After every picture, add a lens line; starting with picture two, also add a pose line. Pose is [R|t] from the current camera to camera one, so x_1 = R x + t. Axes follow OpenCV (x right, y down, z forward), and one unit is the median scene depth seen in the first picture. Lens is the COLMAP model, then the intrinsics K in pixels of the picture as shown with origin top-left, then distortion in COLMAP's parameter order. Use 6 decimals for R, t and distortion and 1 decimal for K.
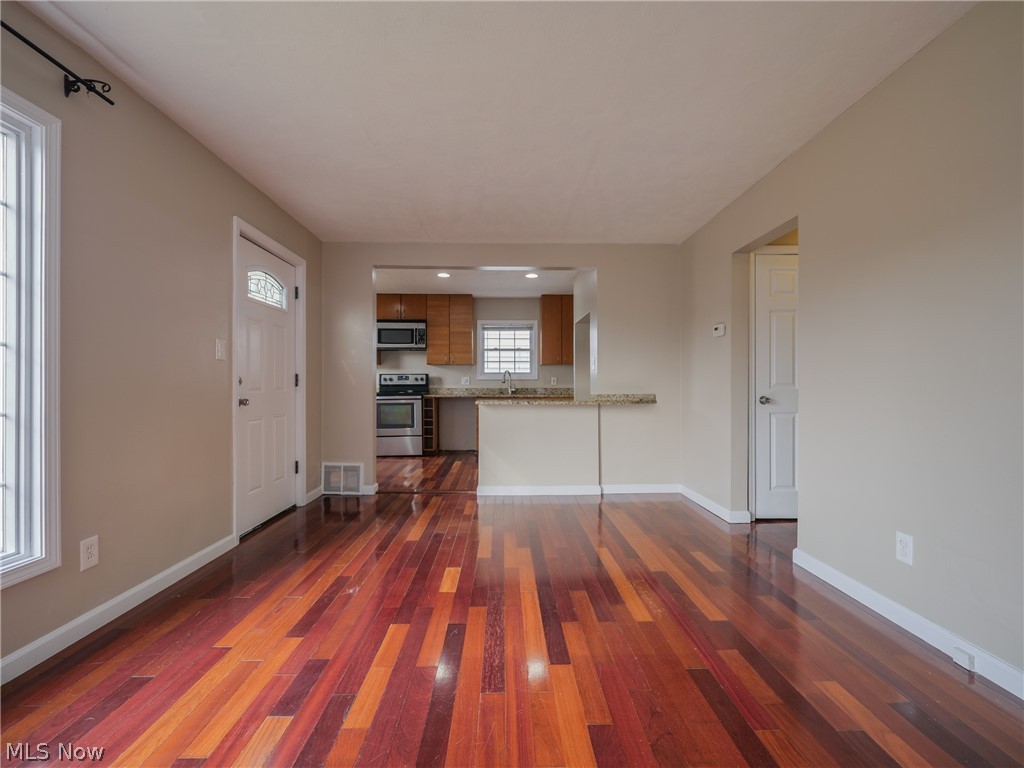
lens RADIAL K [[451.6, 0, 512.0], [0, 451.6, 384.0], [0, 0, 1]] dist [0.000108, -0.000727]
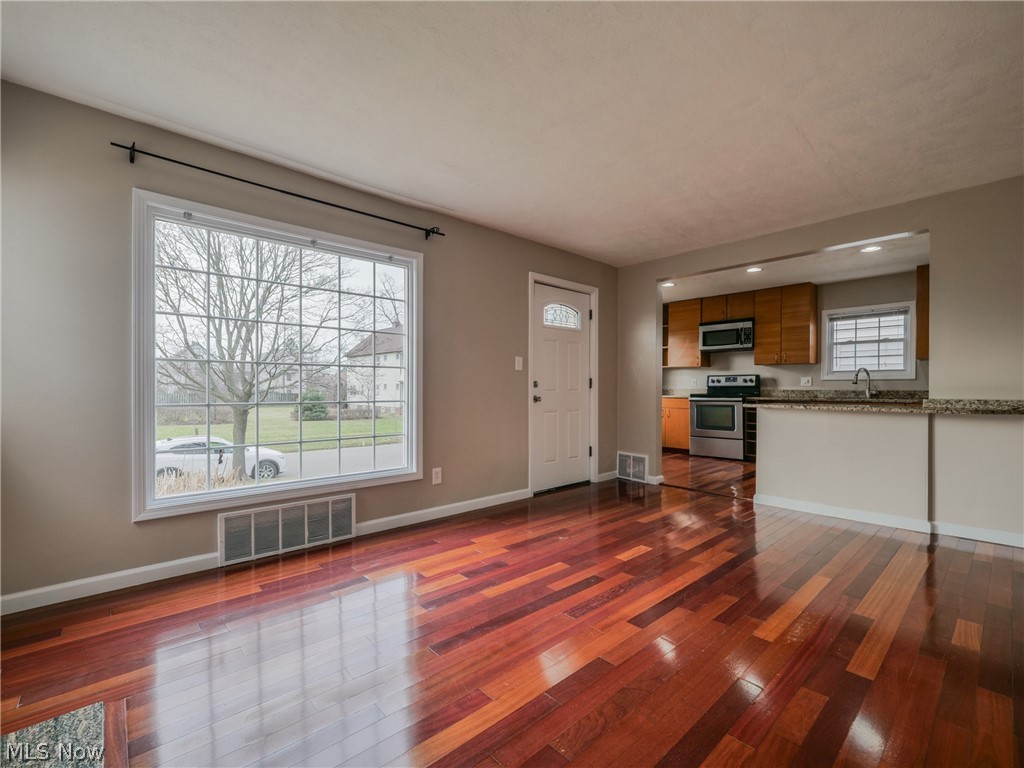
lens RADIAL K [[451.6, 0, 512.0], [0, 451.6, 384.0], [0, 0, 1]] dist [0.000108, -0.000727]
pose [[0.655931, -0.008642, -0.754771, 0.304888], [0.005075, 0.999962, -0.007039, 0.001570], [0.754804, 0.000787, 0.655950, -0.001599]]
